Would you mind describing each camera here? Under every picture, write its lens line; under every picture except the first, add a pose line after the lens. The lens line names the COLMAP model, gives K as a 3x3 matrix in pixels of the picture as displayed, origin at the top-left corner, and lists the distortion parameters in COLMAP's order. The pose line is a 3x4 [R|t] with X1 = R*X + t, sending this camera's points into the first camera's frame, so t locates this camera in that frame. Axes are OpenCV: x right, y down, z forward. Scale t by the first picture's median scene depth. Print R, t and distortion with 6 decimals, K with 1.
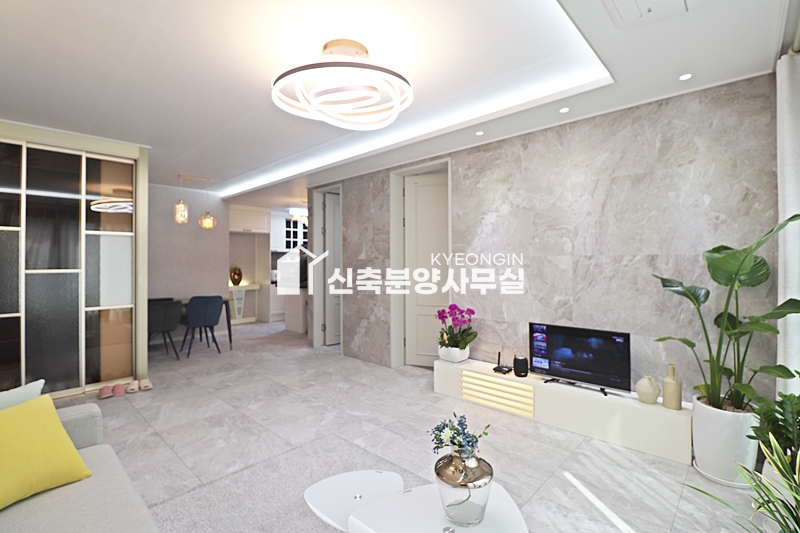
lens RADIAL K [[371.6, 0, 401.8], [0, 371.6, 258.8], [0, 0, 1]] dist [0.001367, -0.015823]
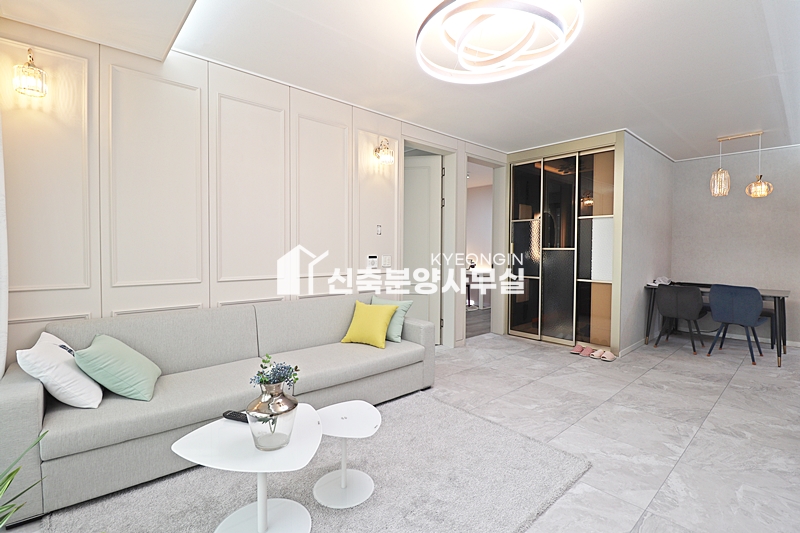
lens RADIAL K [[368.5, 0, 392.0], [0, 368.5, 257.7], [0, 0, 1]] dist [-0.000041, -0.015786]
pose [[-0.110515, 0.031393, -0.993378, 0.471804], [0.004199, 0.999507, 0.031120, 0.022034], [0.993866, -0.000732, -0.110593, 0.553887]]
